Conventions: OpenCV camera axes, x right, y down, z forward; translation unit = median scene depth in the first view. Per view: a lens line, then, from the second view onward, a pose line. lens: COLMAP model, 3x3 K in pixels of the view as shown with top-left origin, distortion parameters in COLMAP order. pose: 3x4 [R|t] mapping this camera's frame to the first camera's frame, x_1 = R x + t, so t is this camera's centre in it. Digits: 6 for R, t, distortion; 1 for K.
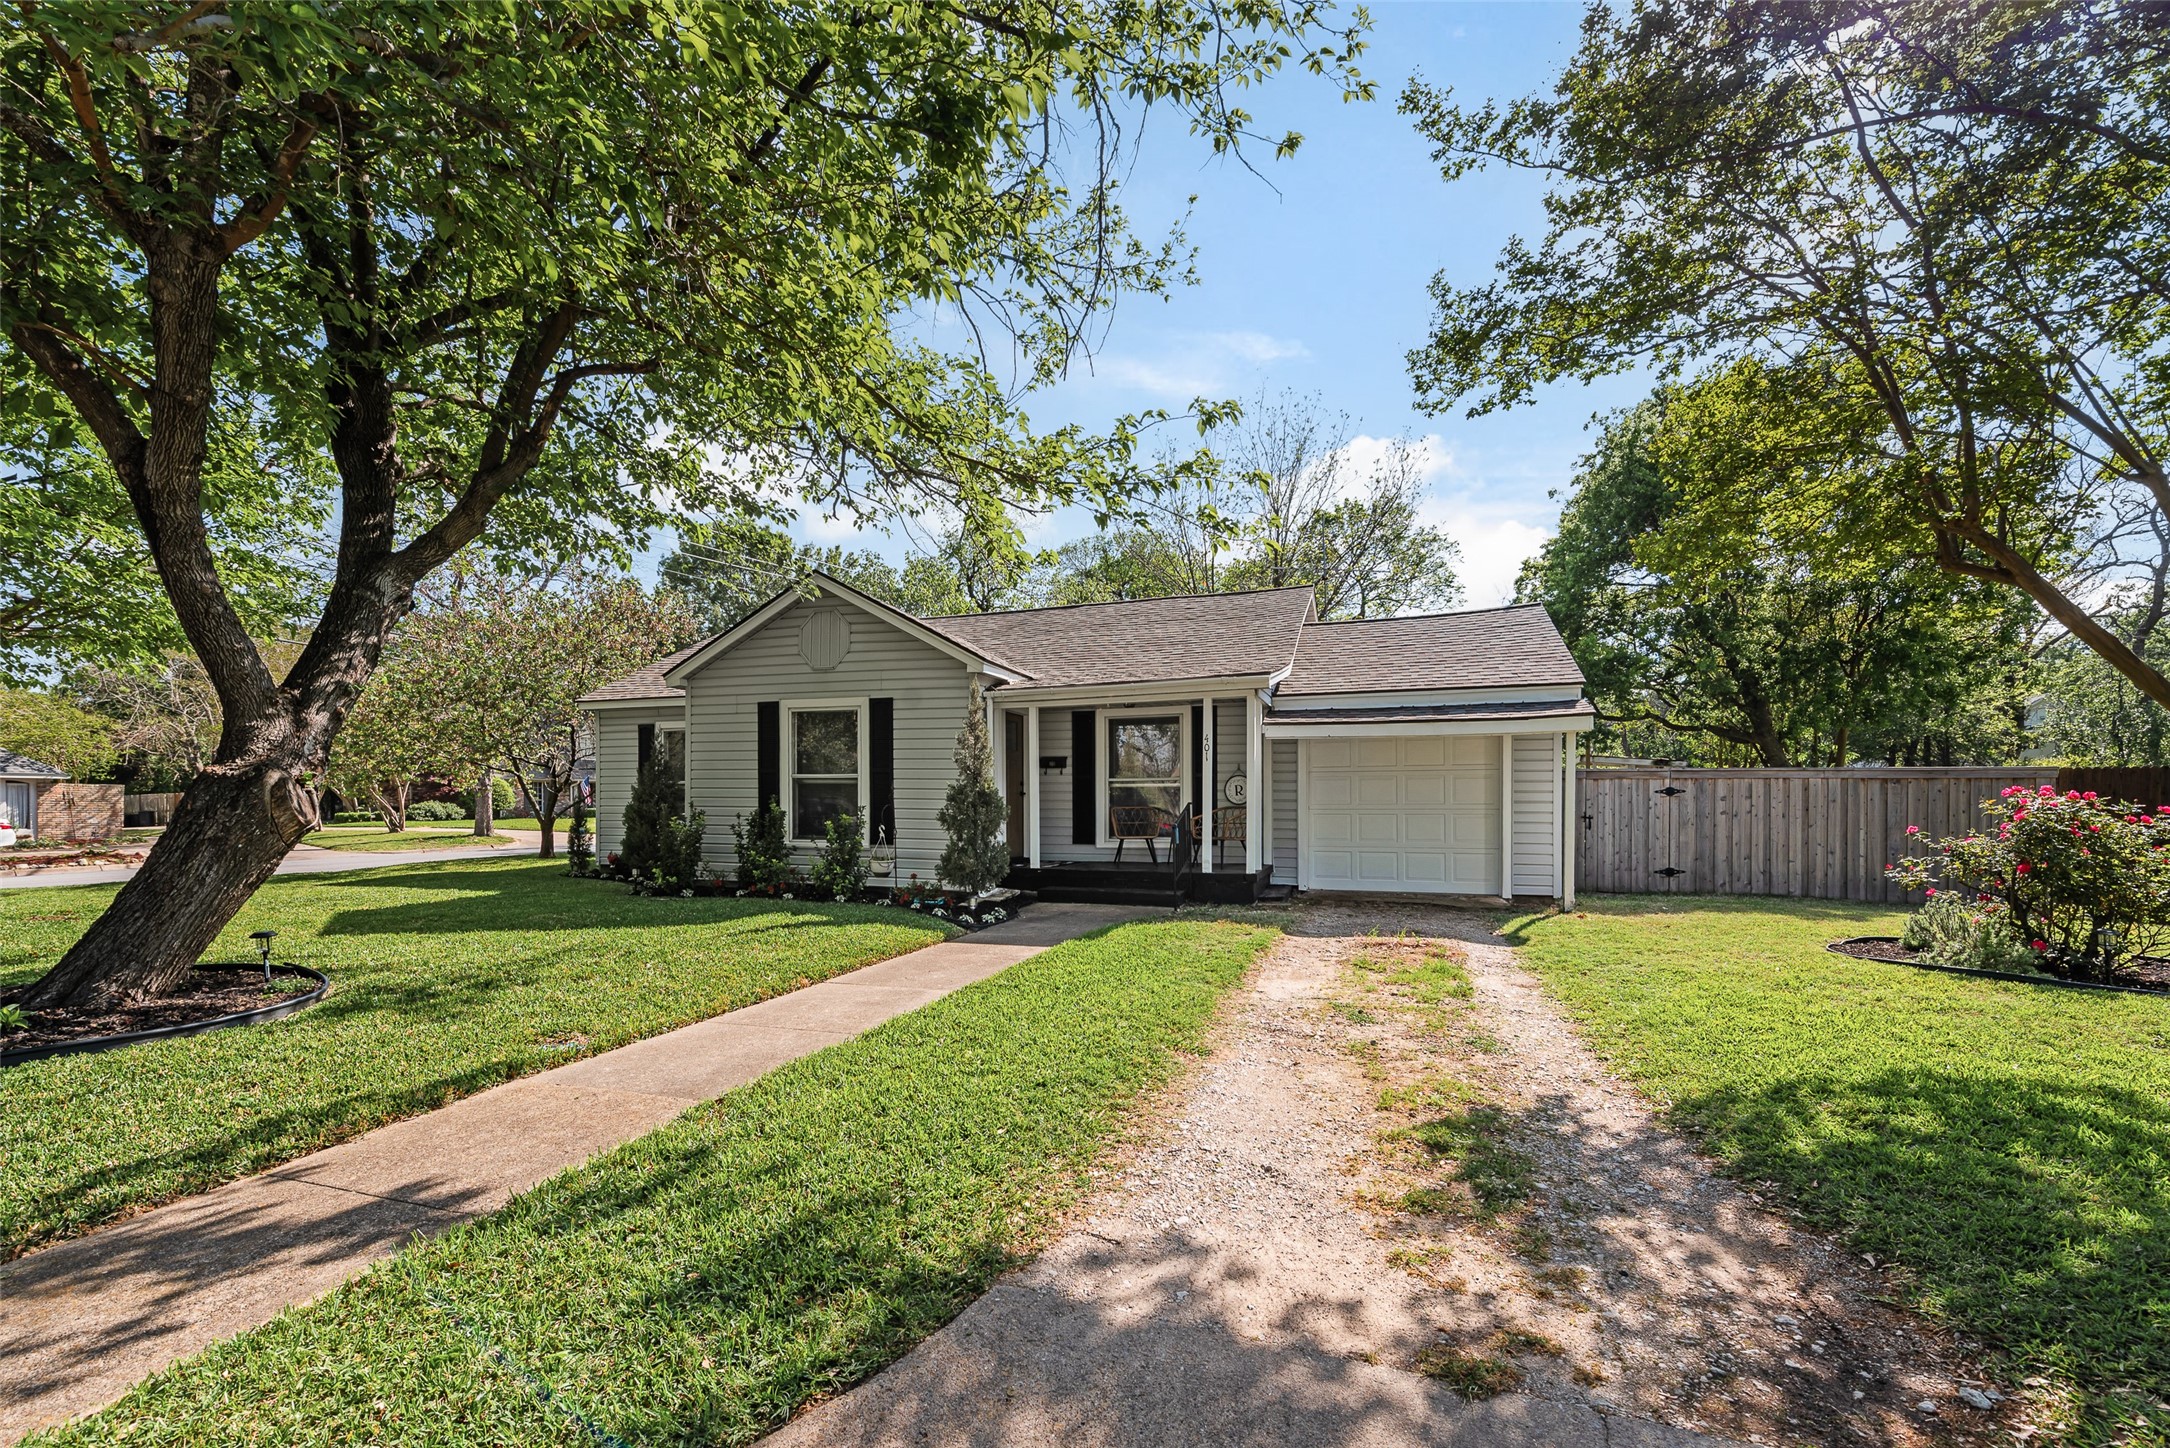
lens RADIAL K [[882.6, 0, 1081.4], [0, 882.6, 738.2], [0, 0, 1]] dist [0.001327, 0.000081]
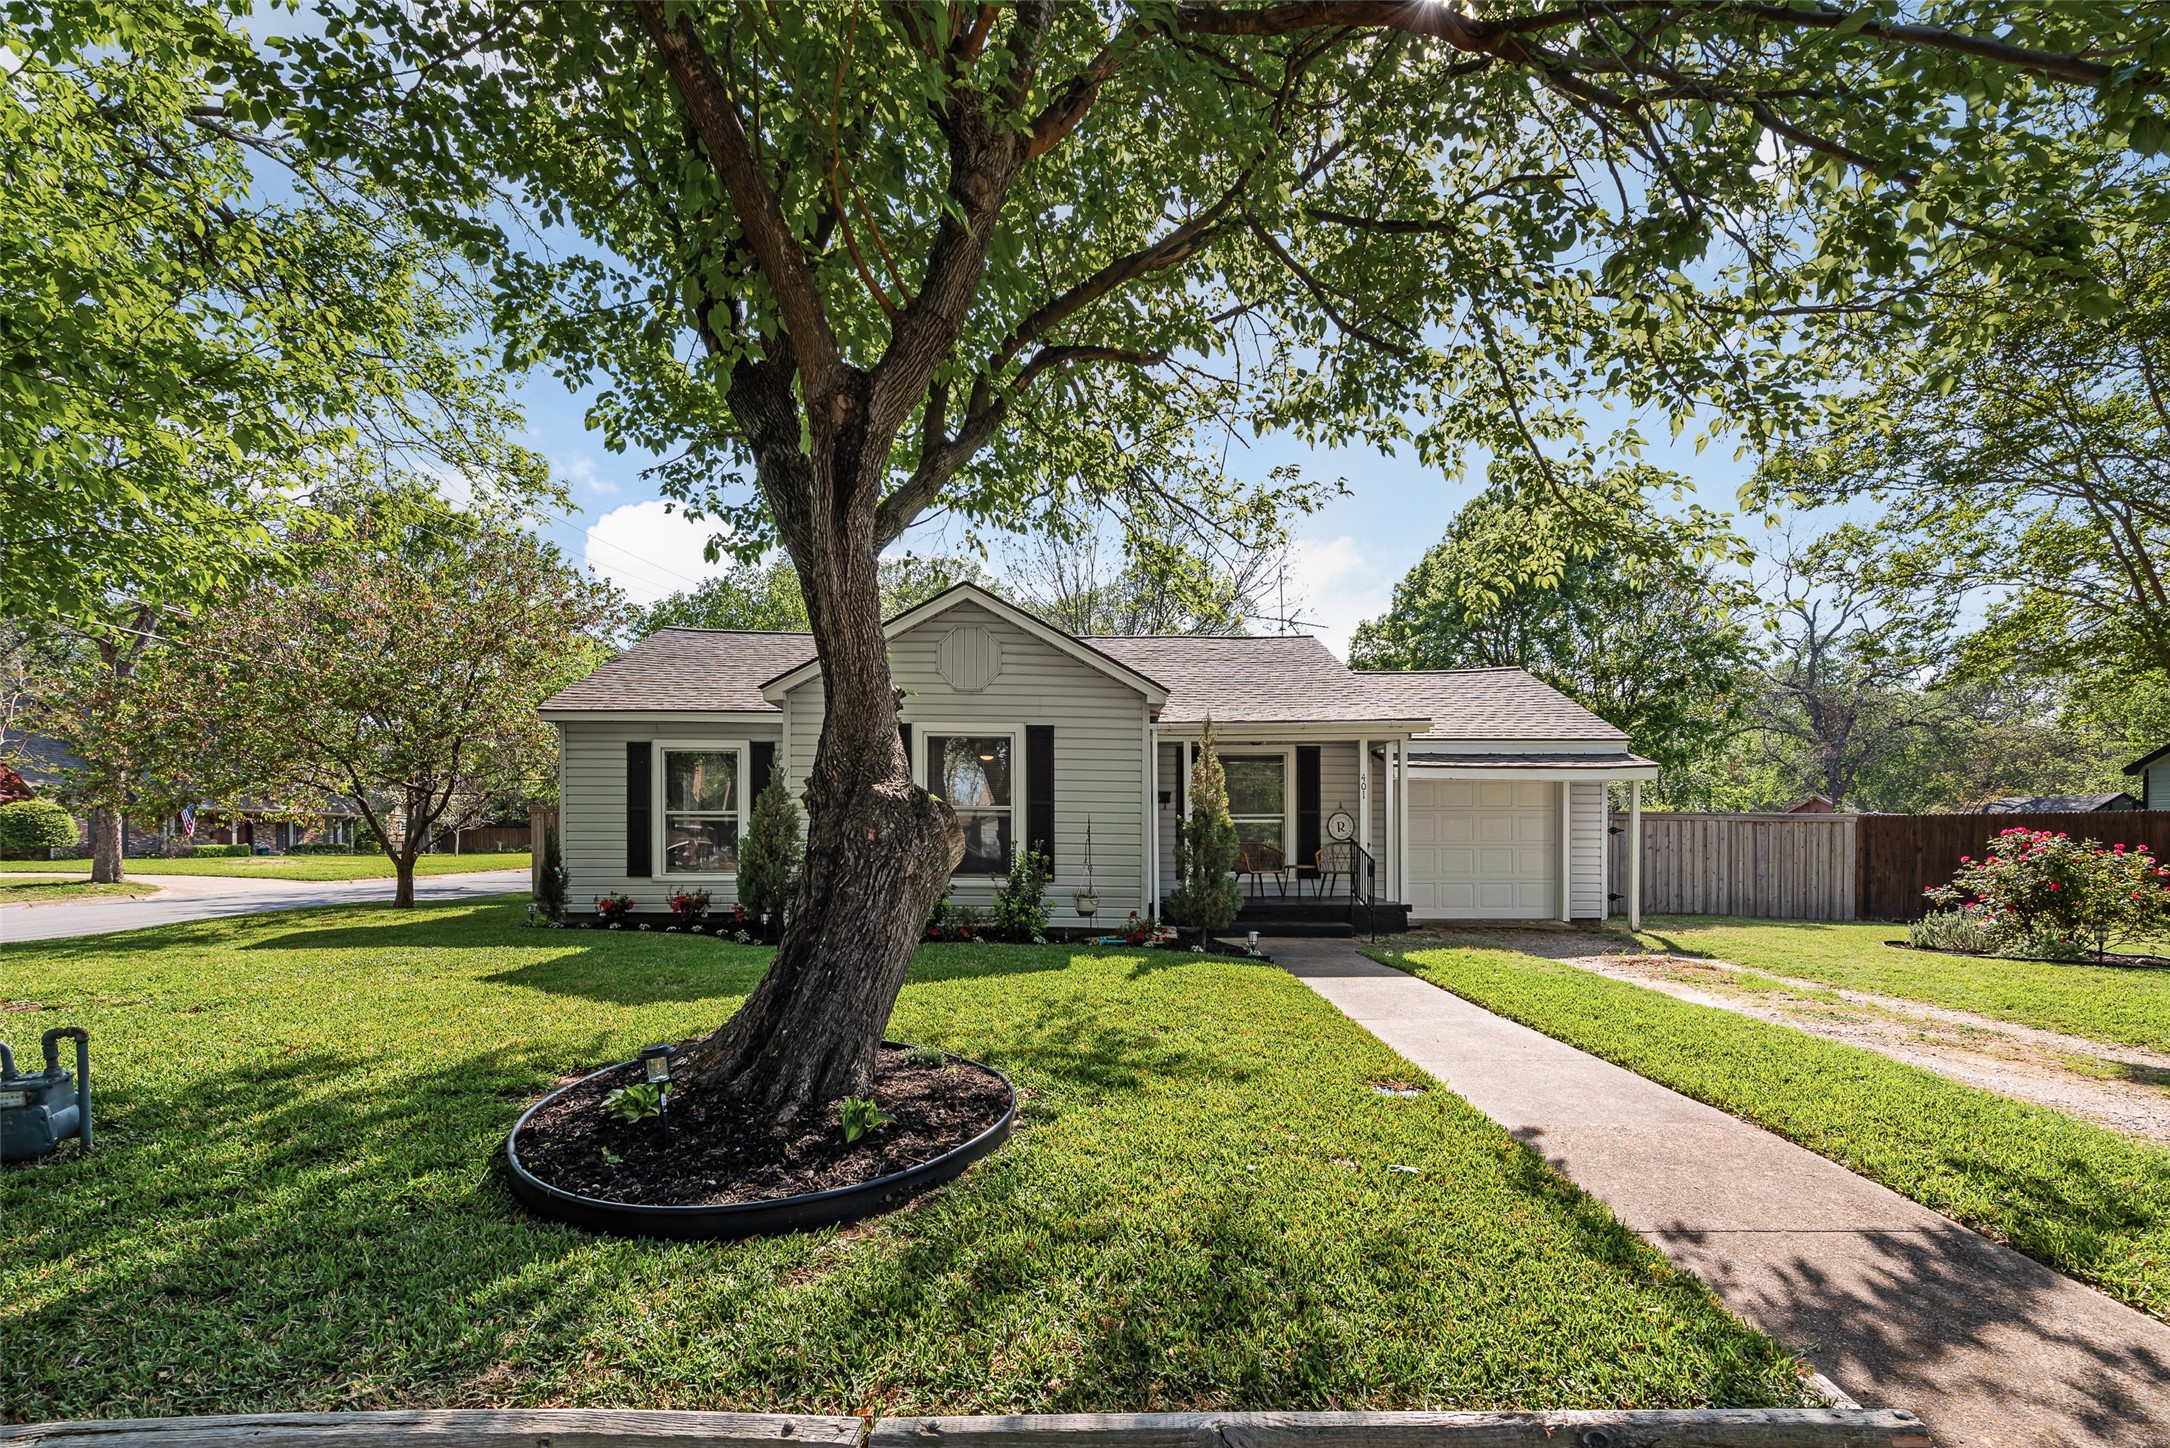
lens RADIAL K [[893.1, 0, 1084.7], [0, 893.1, 779.0], [0, 0, 1]] dist [0.001615, 0.000230]
pose [[0.946648, 0.025716, 0.321240, -0.486766], [-0.026972, 0.999636, -0.000540, 0.010977], [-0.321137, -0.008153, 0.946998, 0.088178]]
